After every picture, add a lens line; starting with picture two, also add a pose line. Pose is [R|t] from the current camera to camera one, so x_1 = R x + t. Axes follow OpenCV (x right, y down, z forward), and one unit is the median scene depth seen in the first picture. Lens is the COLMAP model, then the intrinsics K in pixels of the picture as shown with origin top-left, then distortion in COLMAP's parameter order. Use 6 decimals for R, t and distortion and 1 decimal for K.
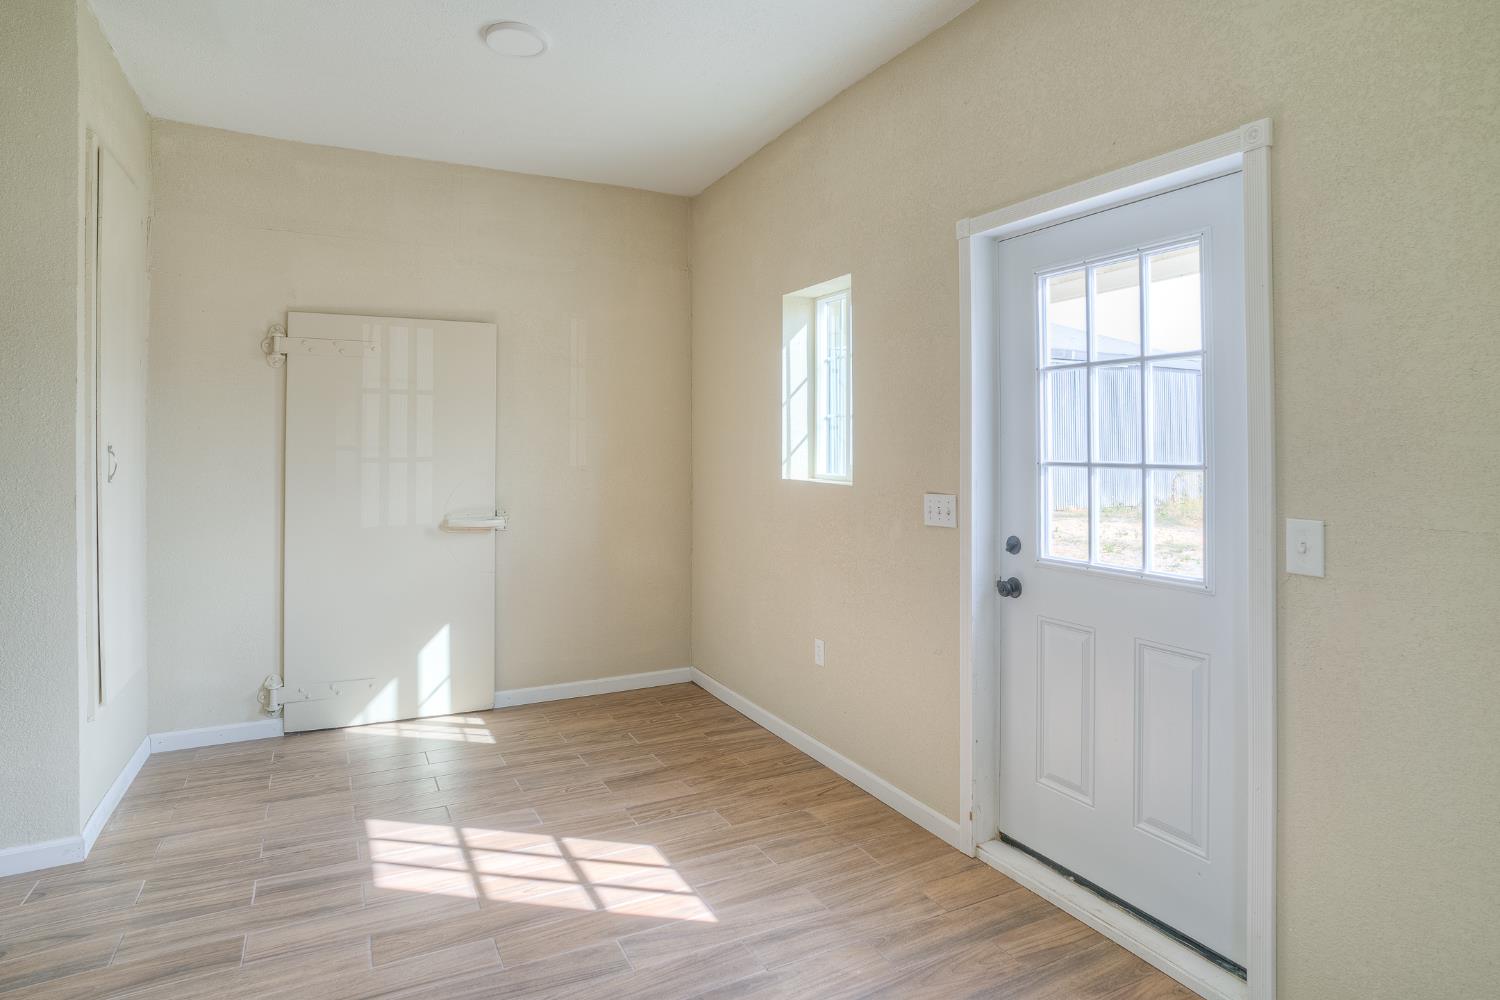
lens RADIAL K [[806.8, 0, 745.7], [0, 806.8, 443.2], [0, 0, 1]] dist [-0.068457, 0.034380]
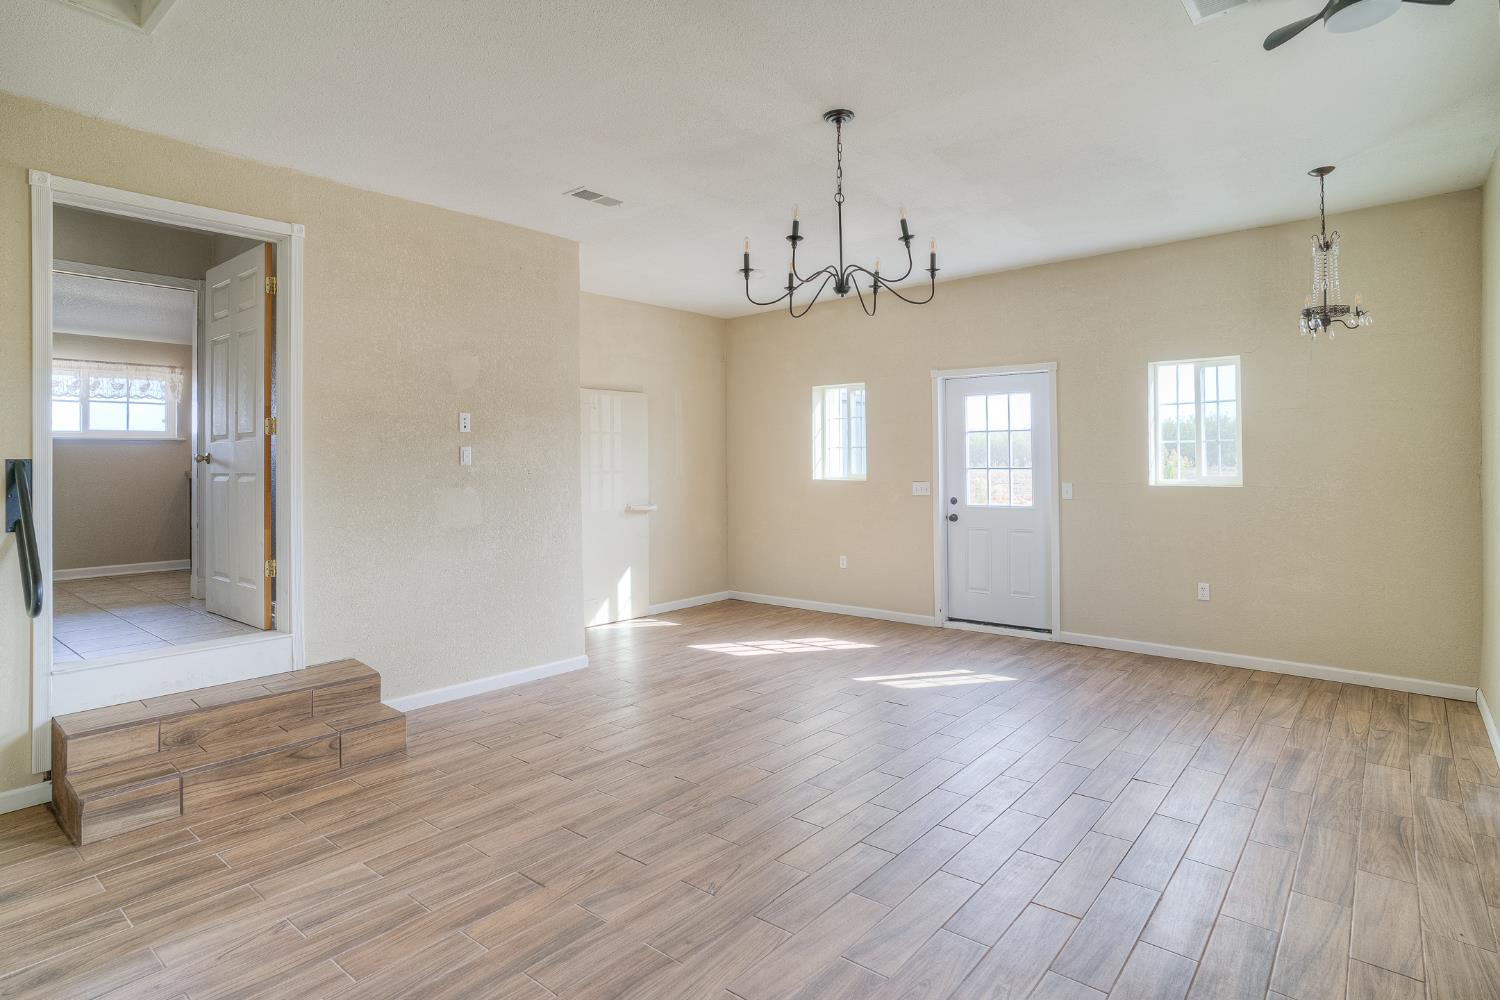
lens RADIAL K [[788.6, 0, 746.1], [0, 788.6, 469.9], [0, 0, 1]] dist [-0.071851, 0.040964]
pose [[0.924428, -0.012491, 0.381153, -1.178767], [0.006520, 0.999835, 0.016955, -0.016897], [-0.381302, -0.013188, 0.924356, -1.009937]]
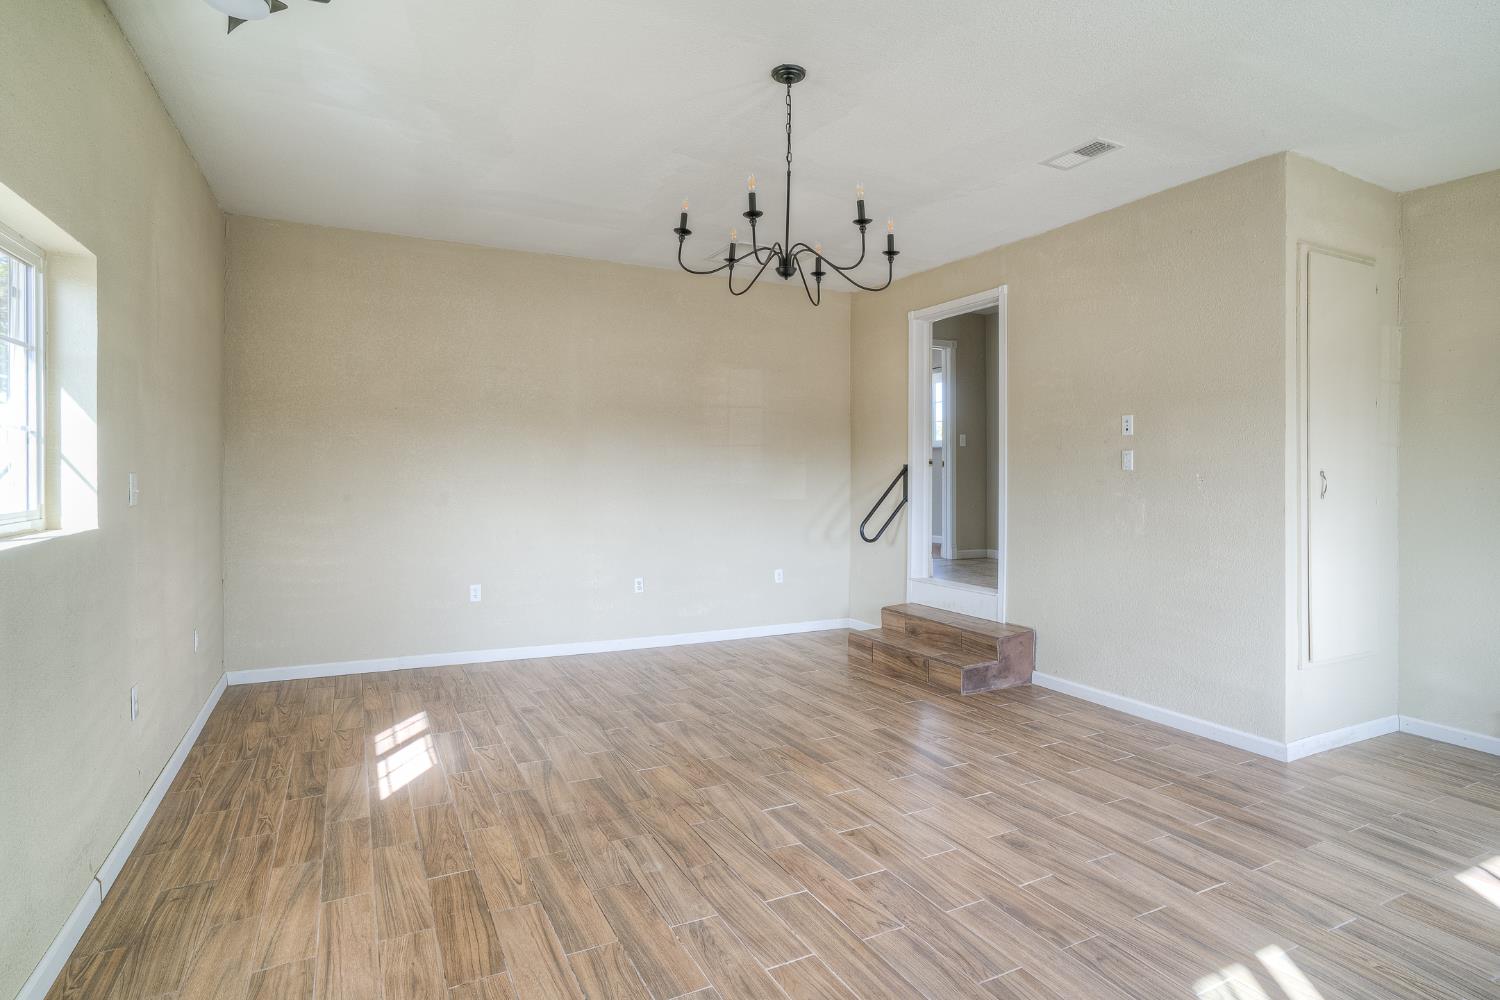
lens RADIAL K [[788.6, 0, 746.1], [0, 788.6, 469.9], [0, 0, 1]] dist [-0.071851, 0.040964]
pose [[-0.011777, -0.003288, -0.999925, 0.544807], [0.004401, 0.999985, -0.003340, 0.000243], [0.999921, -0.004440, -0.011763, 0.029235]]
